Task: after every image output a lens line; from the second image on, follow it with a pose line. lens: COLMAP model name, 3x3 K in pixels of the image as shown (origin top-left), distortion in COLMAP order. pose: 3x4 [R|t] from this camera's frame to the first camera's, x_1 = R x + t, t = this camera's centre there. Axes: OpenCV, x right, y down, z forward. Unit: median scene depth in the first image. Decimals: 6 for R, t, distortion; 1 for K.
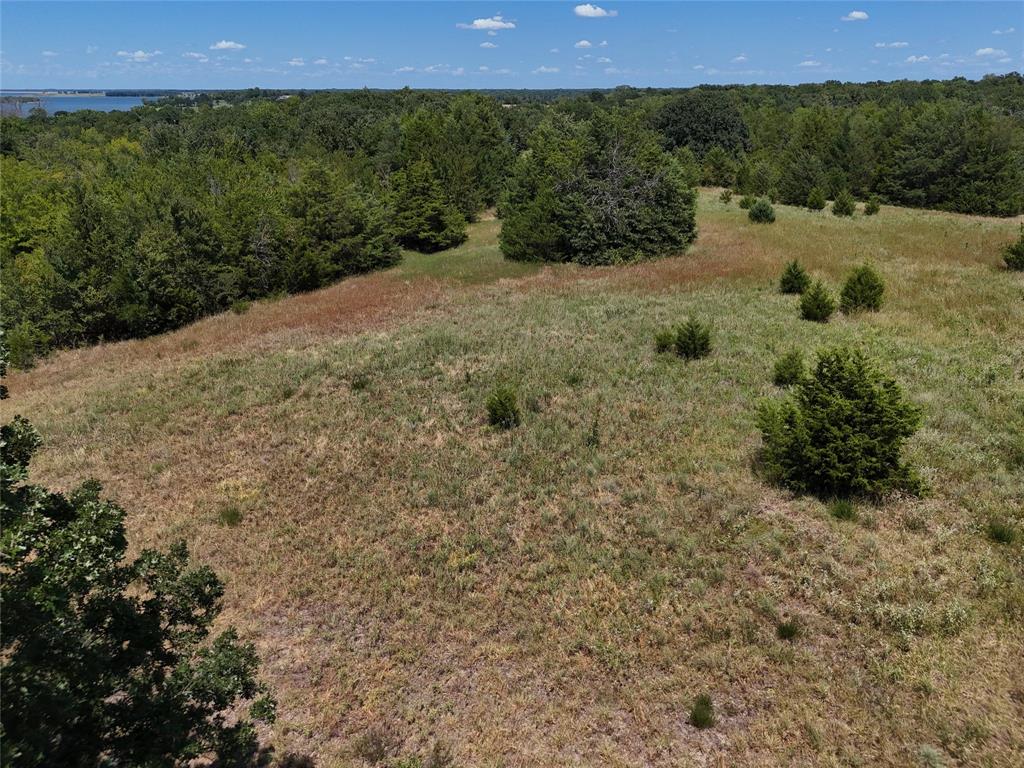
lens RADIAL K [[762.6, 0, 508.9], [0, 762.6, 399.5], [0, 0, 1]] dist [0.065273, -0.065906]
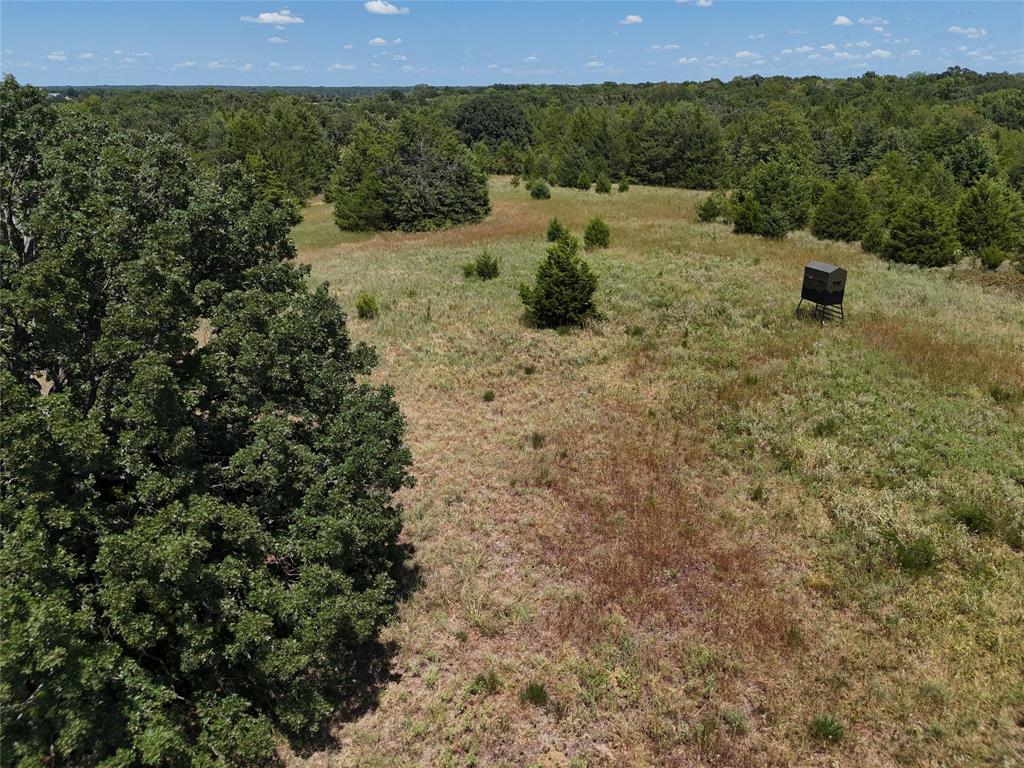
lens RADIAL K [[762.6, 0, 515.2], [0, 762.6, 403.6], [0, 0, 1]] dist [0.065273, -0.065906]
pose [[0.969285, -0.093590, 0.227438, -0.039294], [0.092026, 0.995603, 0.017493, 0.093001], [-0.228075, 0.003975, 0.973635, -0.259040]]
